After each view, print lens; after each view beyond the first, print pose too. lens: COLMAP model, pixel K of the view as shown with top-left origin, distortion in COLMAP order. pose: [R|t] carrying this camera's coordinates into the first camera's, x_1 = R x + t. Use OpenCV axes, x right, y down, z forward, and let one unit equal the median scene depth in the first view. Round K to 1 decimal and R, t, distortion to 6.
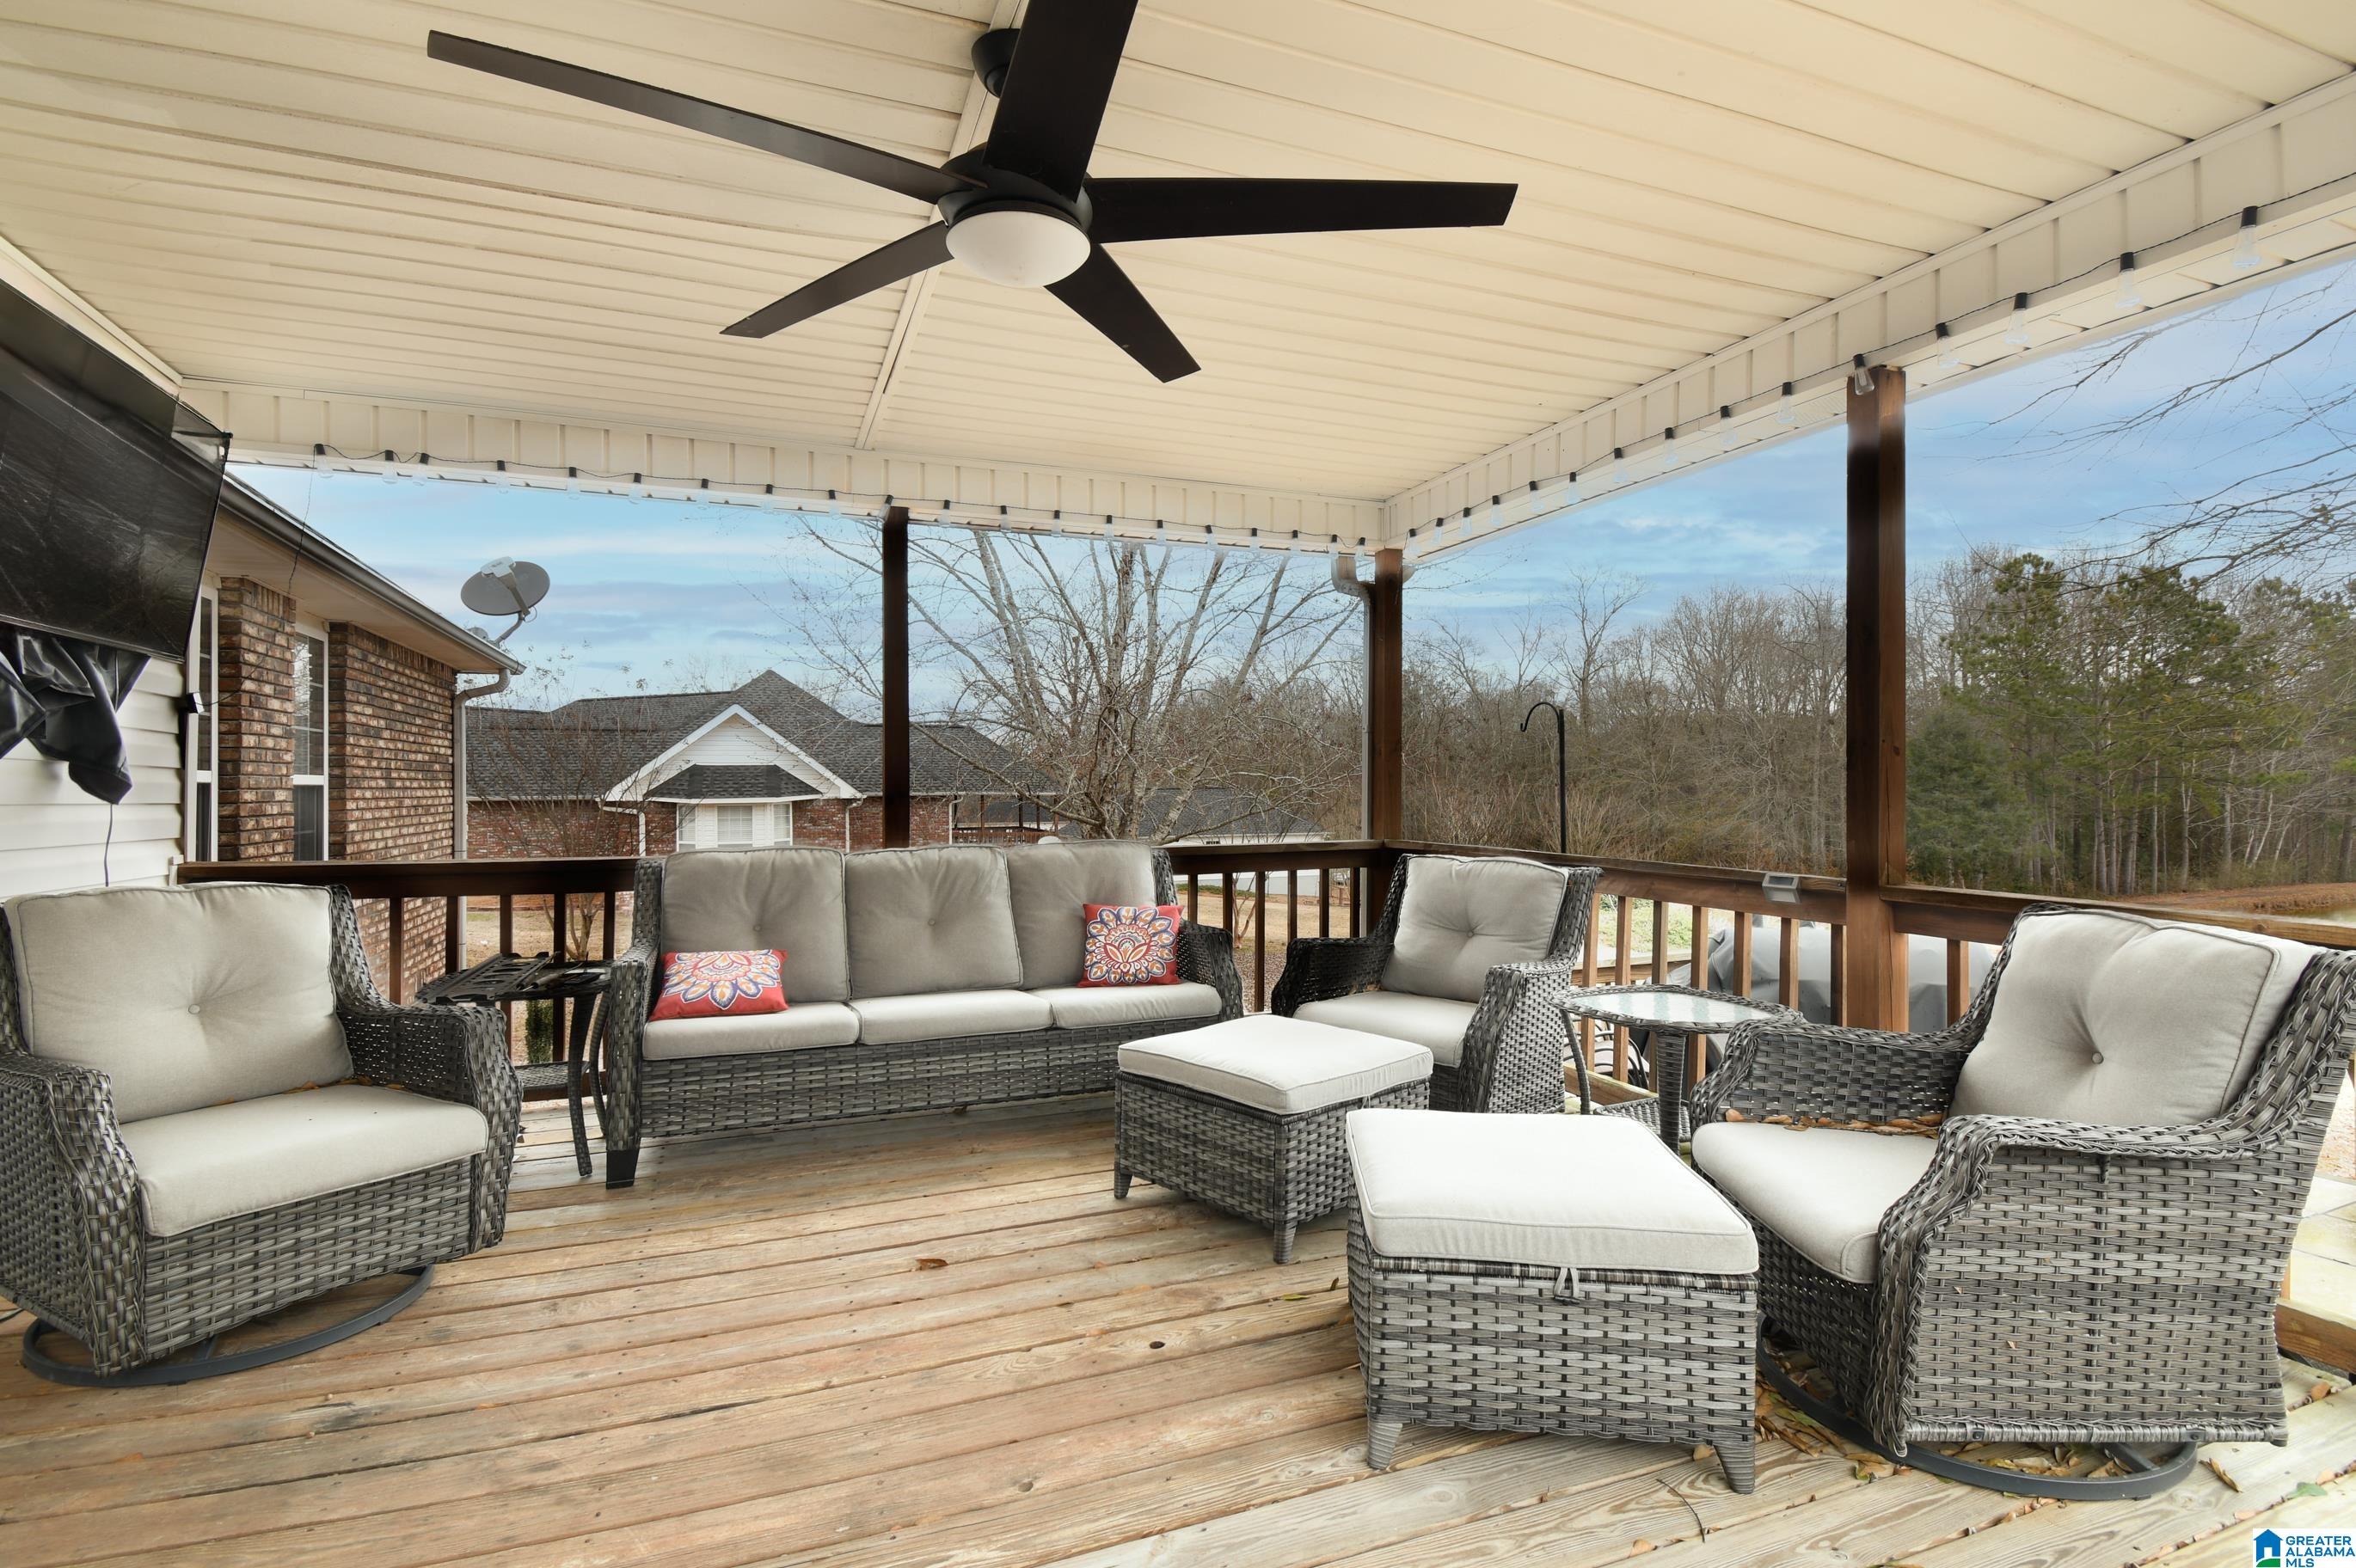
lens RADIAL K [[1030.4, 0, 1178.0], [0, 1030.4, 784.0], [0, 0, 1]] dist [0.027584, -0.023406]
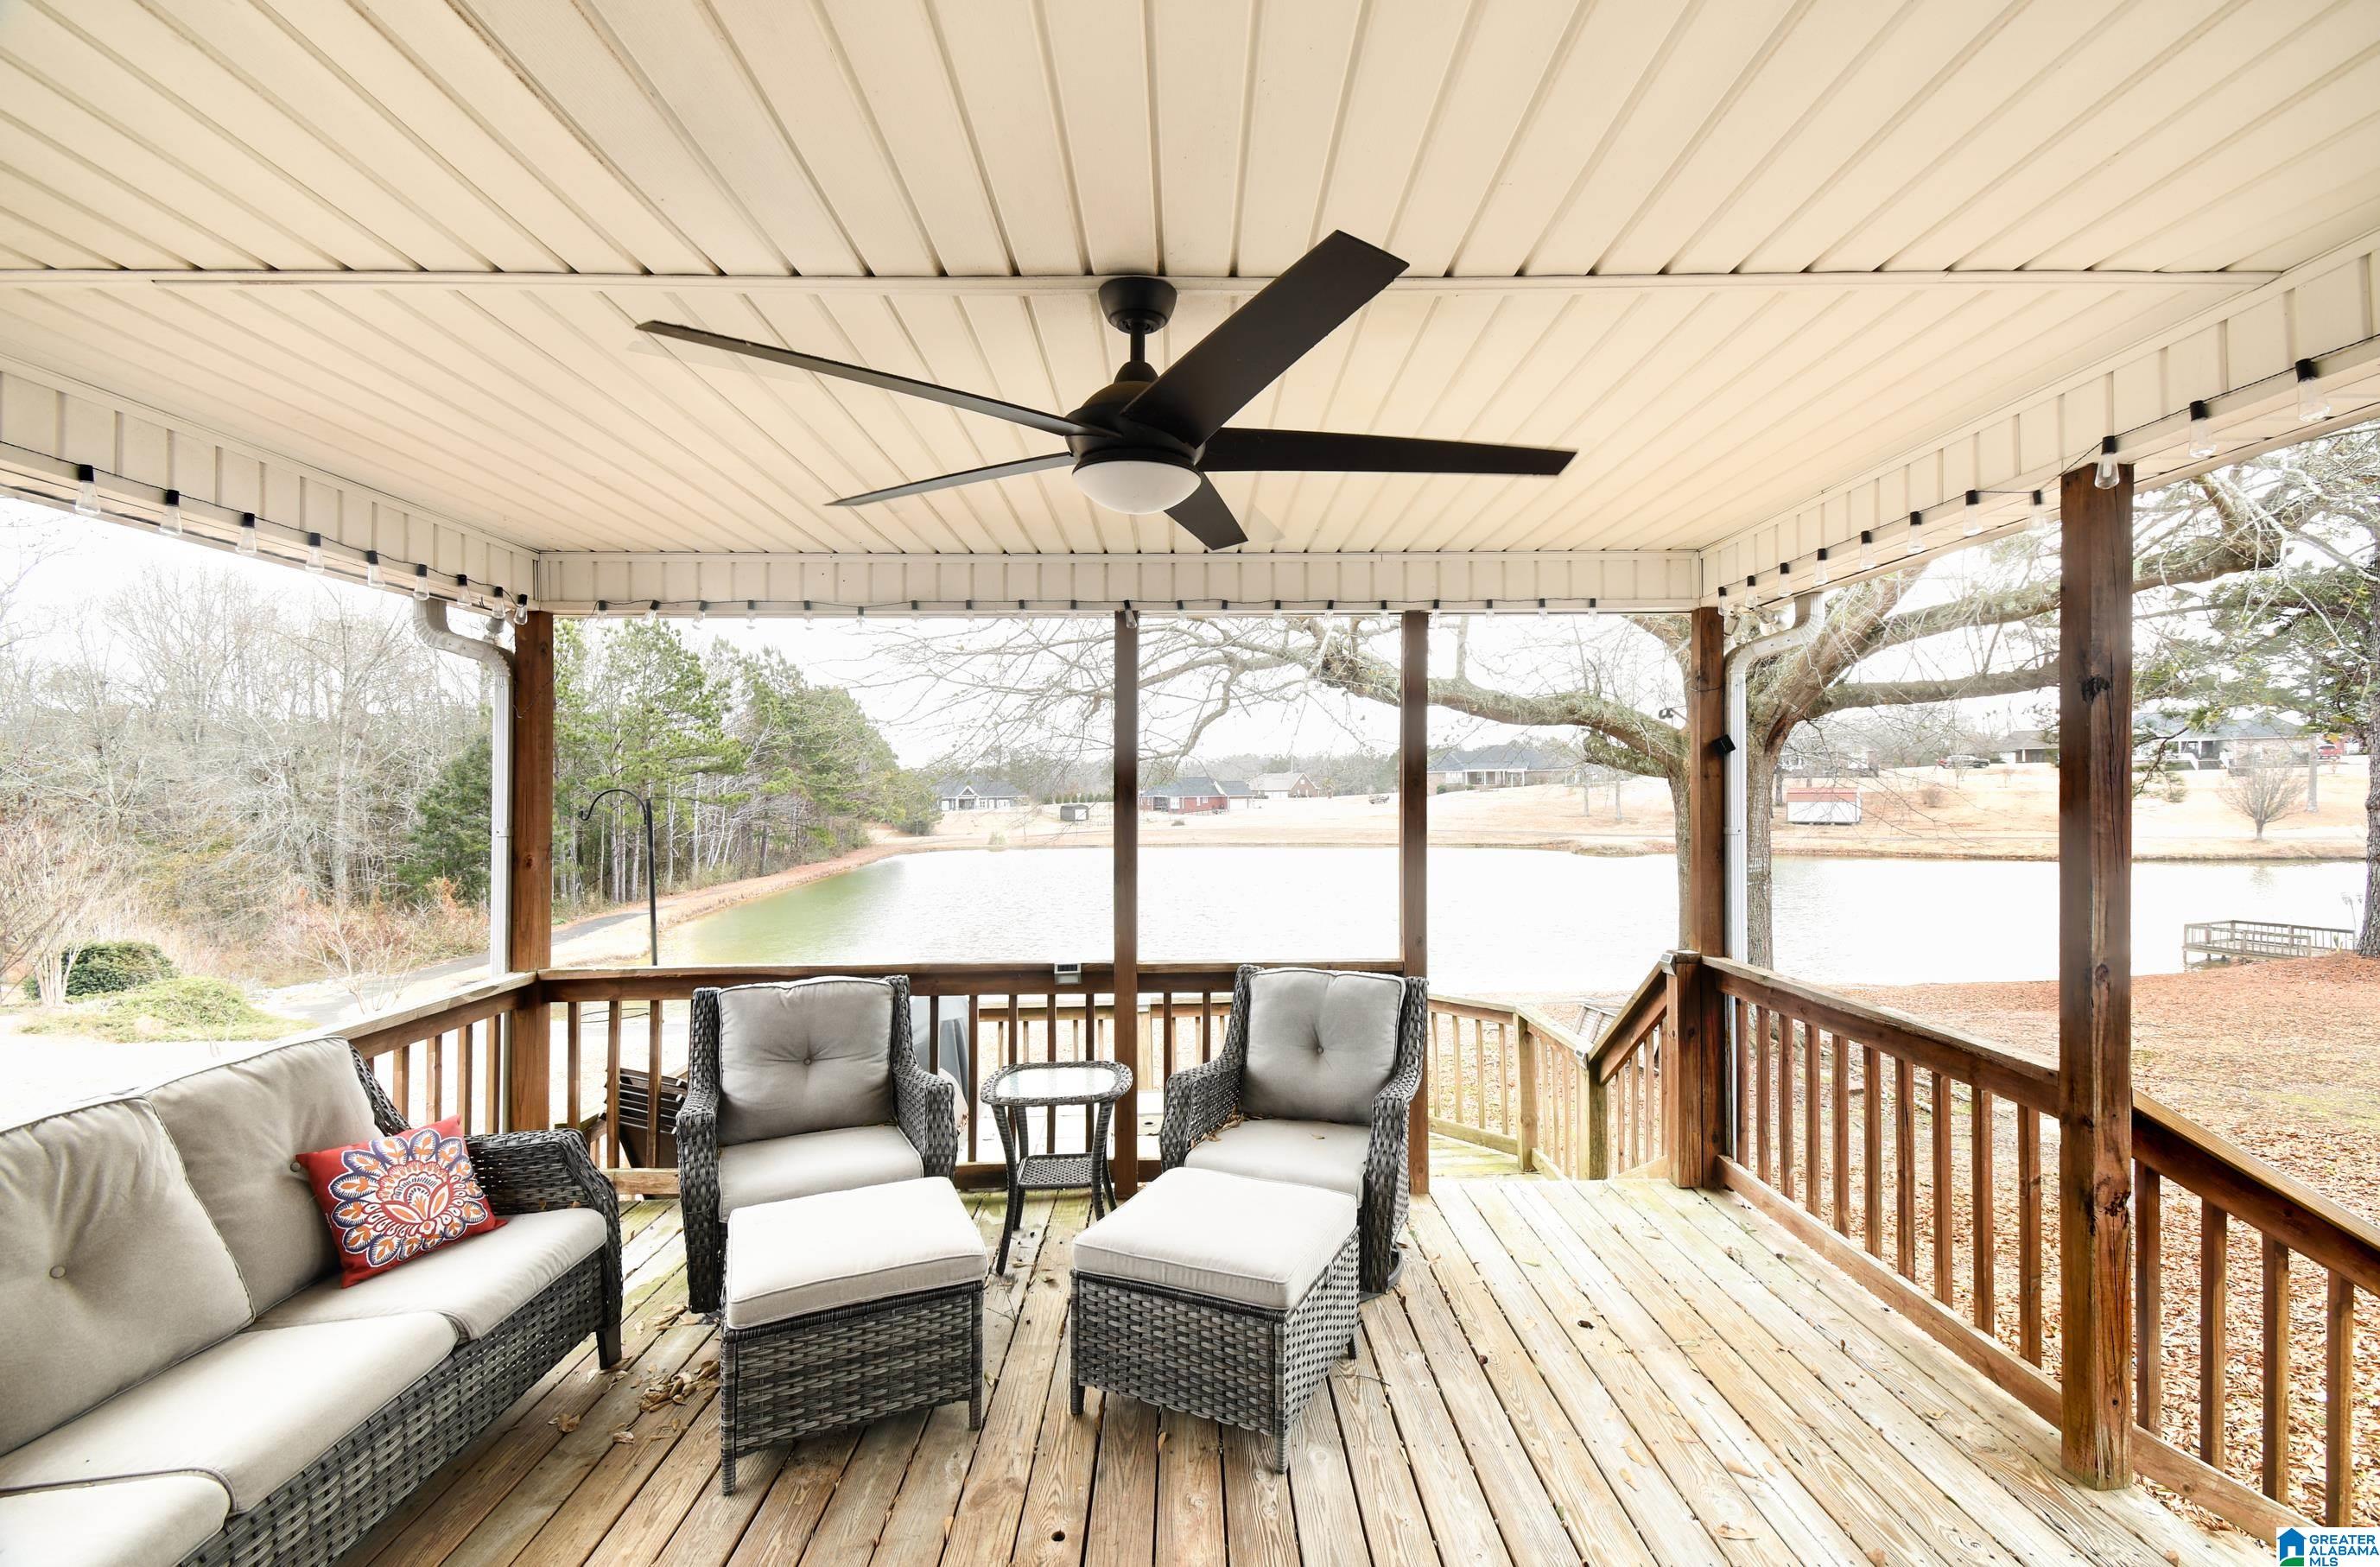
lens RADIAL K [[1118.2, 0, 1190.0], [0, 1118.2, 783.5], [0, 0, 1]] dist [0.000098, 0.000095]
pose [[0.334149, 0.008652, 0.942481, -0.420825], [0.004405, 0.999933, -0.010741, -0.074282], [-0.942510, 0.007741, 0.334088, 0.211066]]
